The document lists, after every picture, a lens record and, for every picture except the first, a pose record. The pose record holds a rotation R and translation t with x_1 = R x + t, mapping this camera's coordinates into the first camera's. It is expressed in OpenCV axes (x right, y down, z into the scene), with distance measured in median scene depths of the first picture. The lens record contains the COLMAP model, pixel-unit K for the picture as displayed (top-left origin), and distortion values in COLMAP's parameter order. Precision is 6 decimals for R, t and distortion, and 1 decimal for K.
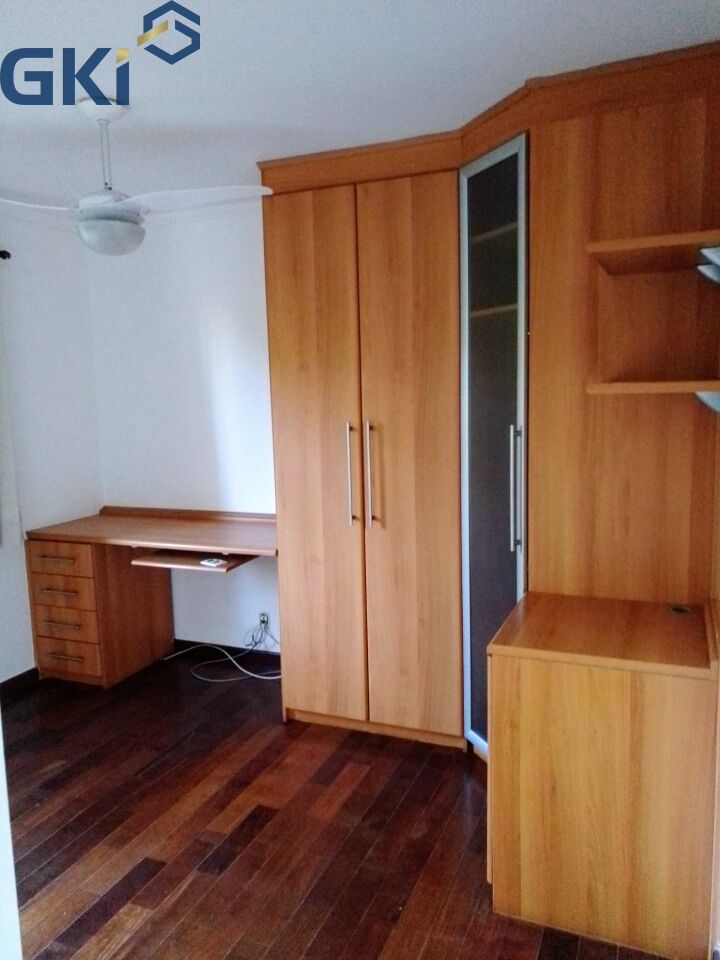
lens RADIAL K [[747.9, 0, 359.4], [0, 747.9, 476.9], [0, 0, 1]] dist [0.013205, -0.006248]
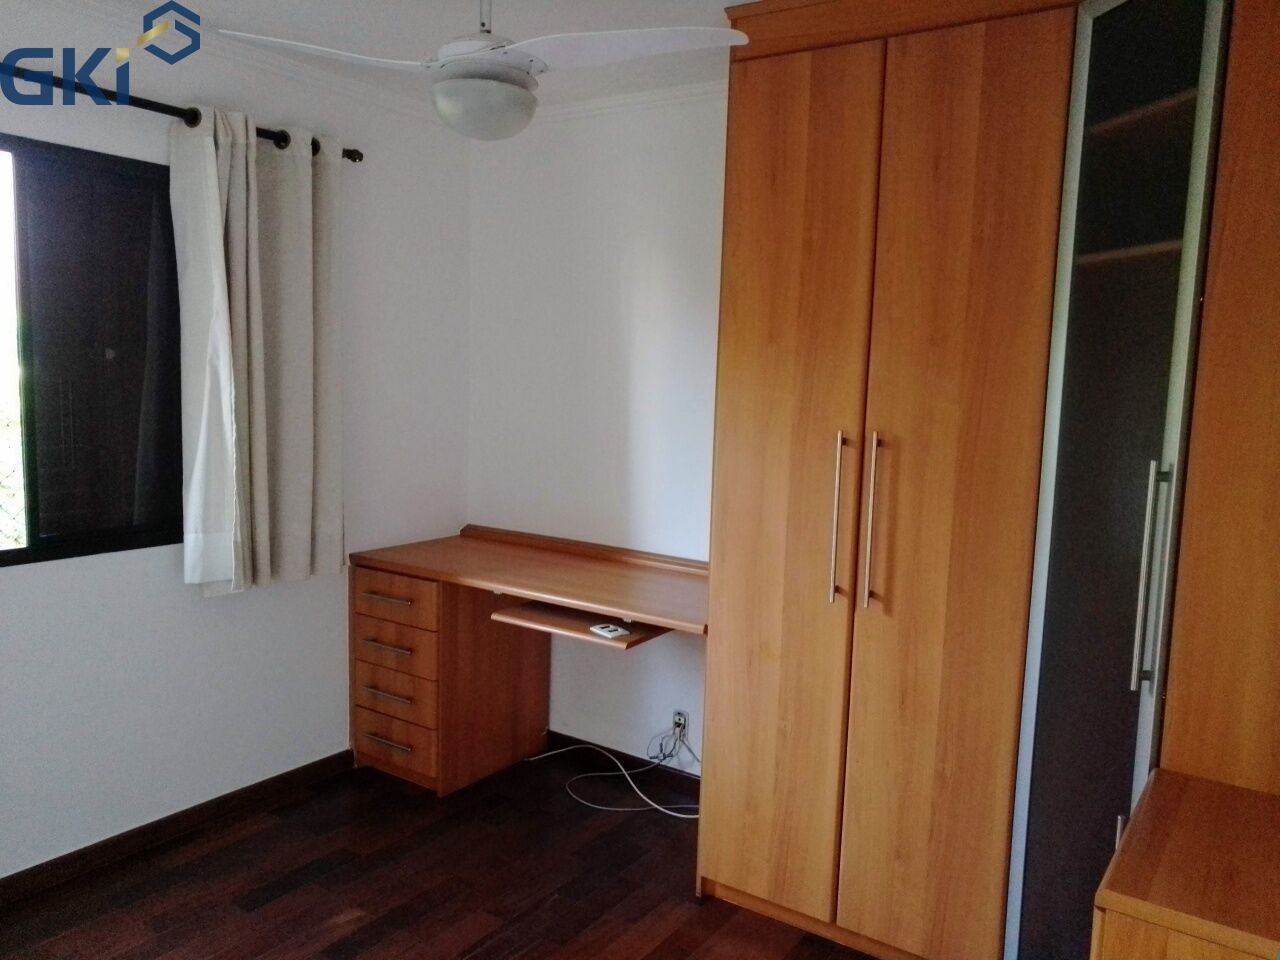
lens RADIAL K [[997.1, 0, 644.6], [0, 997.1, 476.8], [0, 0, 1]] dist [0.013205, -0.006248]
pose [[0.979486, 0.079652, -0.185104, -0.015674], [-0.082507, 0.996560, -0.007760, -0.014651], [0.183849, 0.022874, 0.982688, 0.154716]]
